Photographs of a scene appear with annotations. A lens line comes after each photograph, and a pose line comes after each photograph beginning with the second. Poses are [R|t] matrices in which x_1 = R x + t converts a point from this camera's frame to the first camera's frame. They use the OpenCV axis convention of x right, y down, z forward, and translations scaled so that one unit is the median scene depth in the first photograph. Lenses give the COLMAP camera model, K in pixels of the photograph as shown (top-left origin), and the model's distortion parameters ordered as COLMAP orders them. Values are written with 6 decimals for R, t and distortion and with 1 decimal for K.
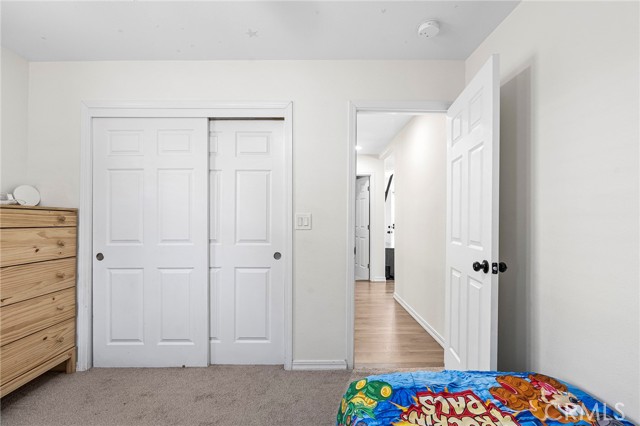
lens RADIAL K [[300.3, 0, 320.0], [0, 300.3, 213.0], [0, 0, 1]] dist [-0.000601, -0.000073]
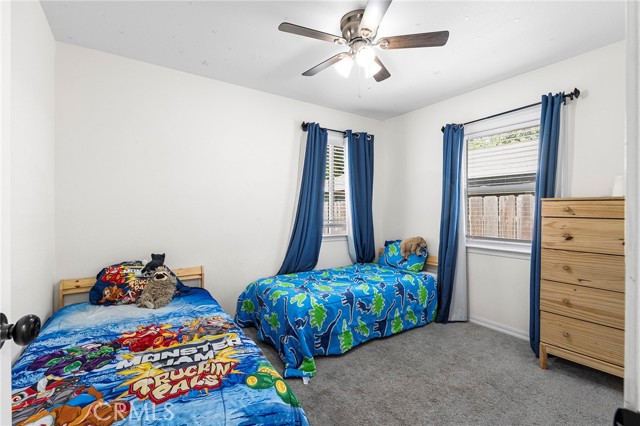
lens RADIAL K [[286.1, 0, 320.0], [0, 286.1, 213.0], [0, 0, 1]] dist [-0.000280, -0.000028]
pose [[-0.841987, -0.000056, -0.539498, 0.612253], [-0.000195, 1.000000, 0.000201, 0.050706], [0.539497, 0.000275, -0.841987, 2.171942]]
